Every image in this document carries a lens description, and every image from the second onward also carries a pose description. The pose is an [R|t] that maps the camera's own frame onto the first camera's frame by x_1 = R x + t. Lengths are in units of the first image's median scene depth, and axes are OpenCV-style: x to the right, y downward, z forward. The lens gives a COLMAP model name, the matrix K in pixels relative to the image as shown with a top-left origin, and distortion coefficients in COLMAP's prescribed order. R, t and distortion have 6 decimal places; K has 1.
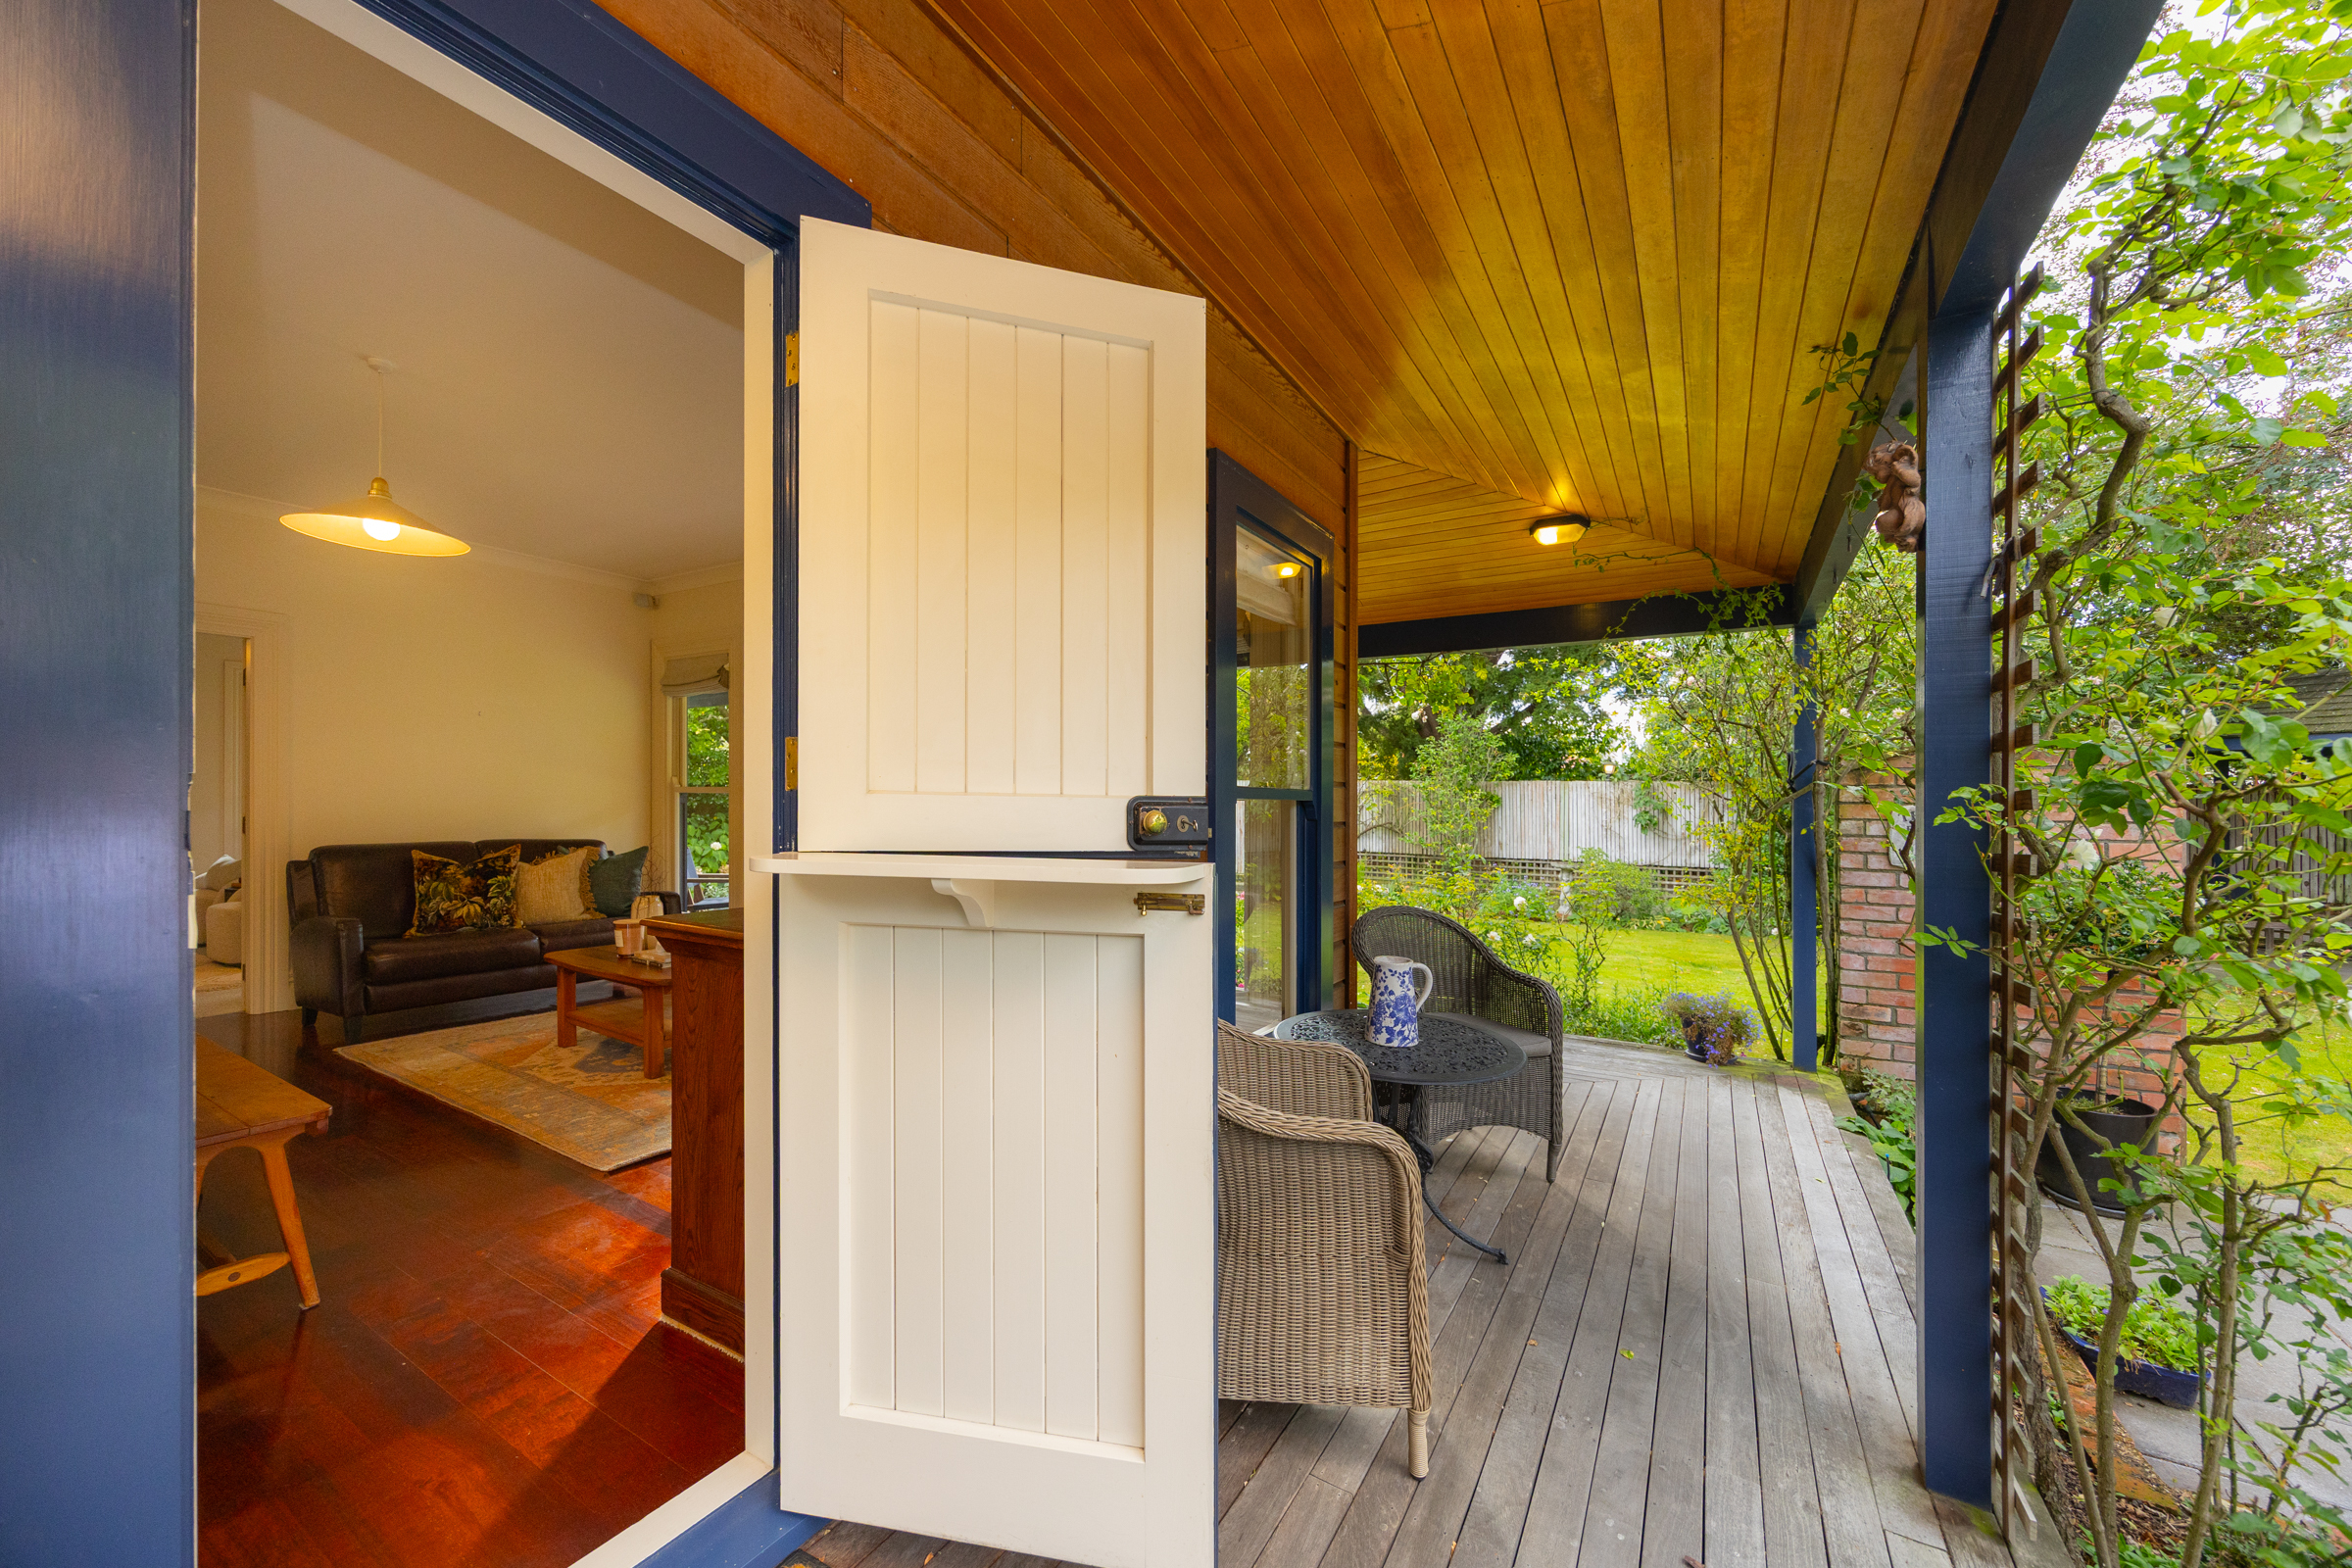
lens RADIAL K [[910.1, 0, 1171.1], [0, 910.1, 803.0], [0, 0, 1]] dist [0.000144, -0.000373]
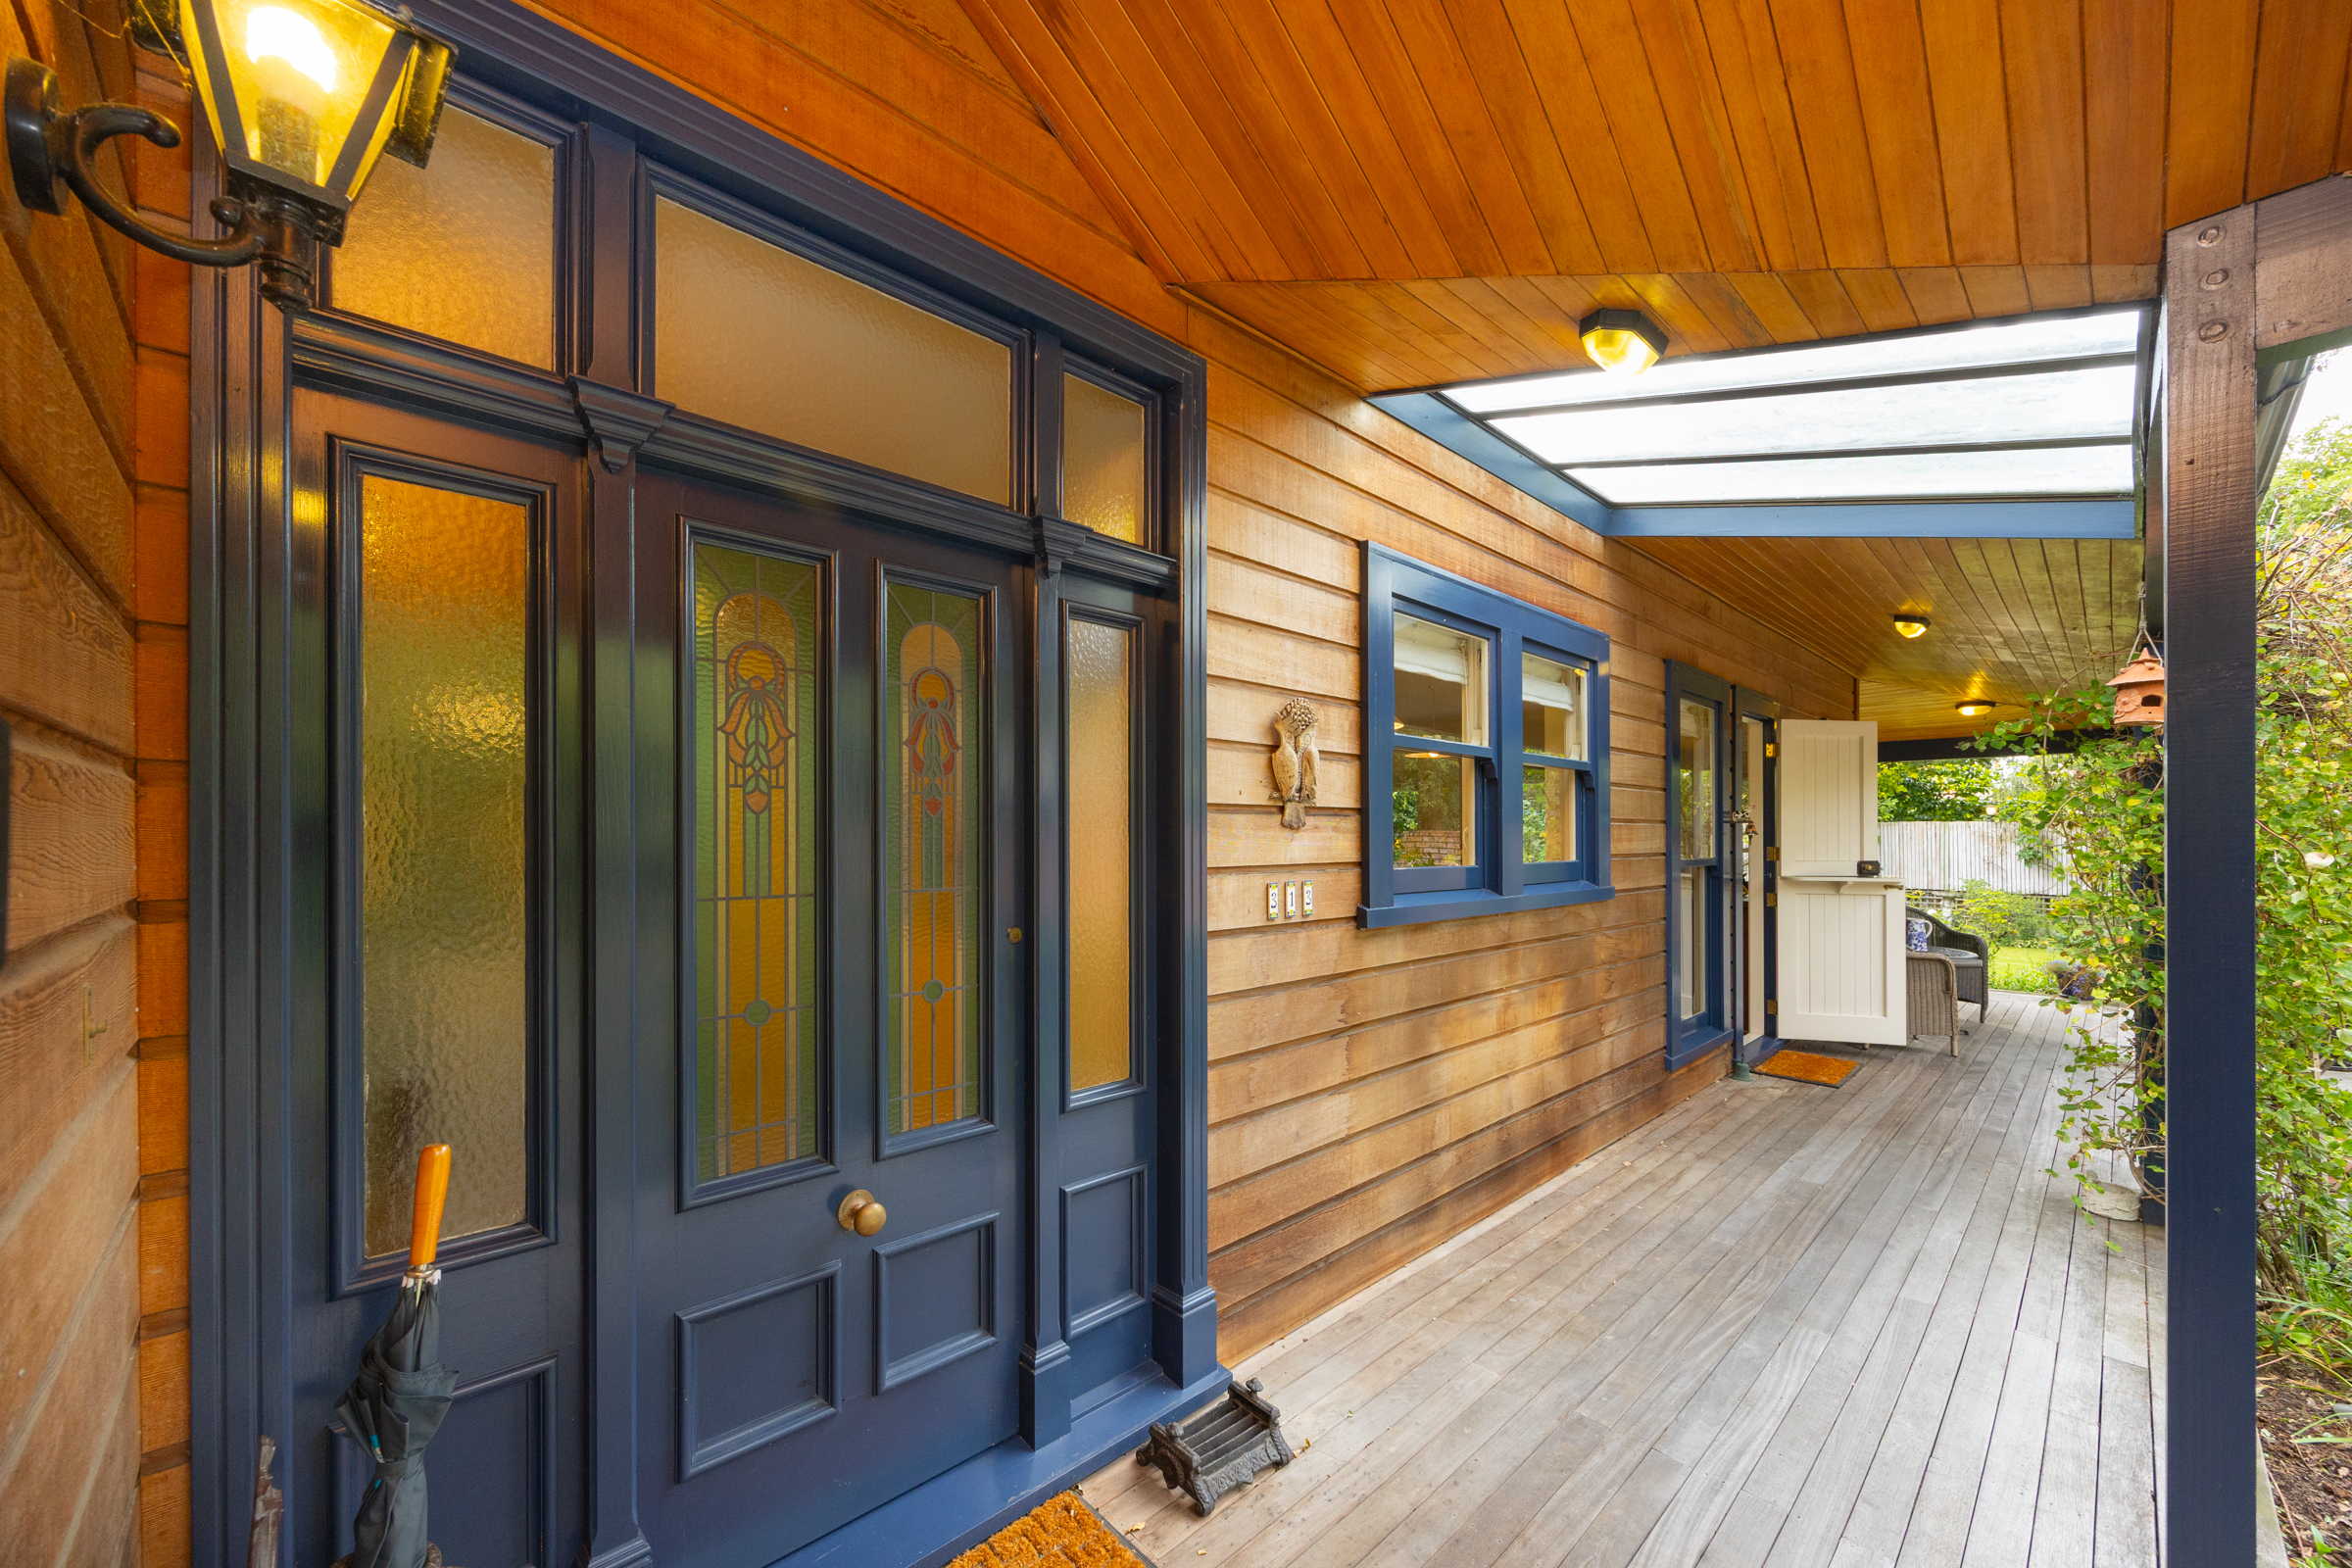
lens RADIAL K [[910.1, 0, 1185.4], [0, 910.1, 828.8], [0, 0, 1]] dist [0.000144, -0.000373]
pose [[0.964814, -0.005380, -0.262877, -0.210141], [0.004689, 0.999984, -0.003256, -0.016586], [0.262890, 0.001909, 0.964824, -0.399191]]
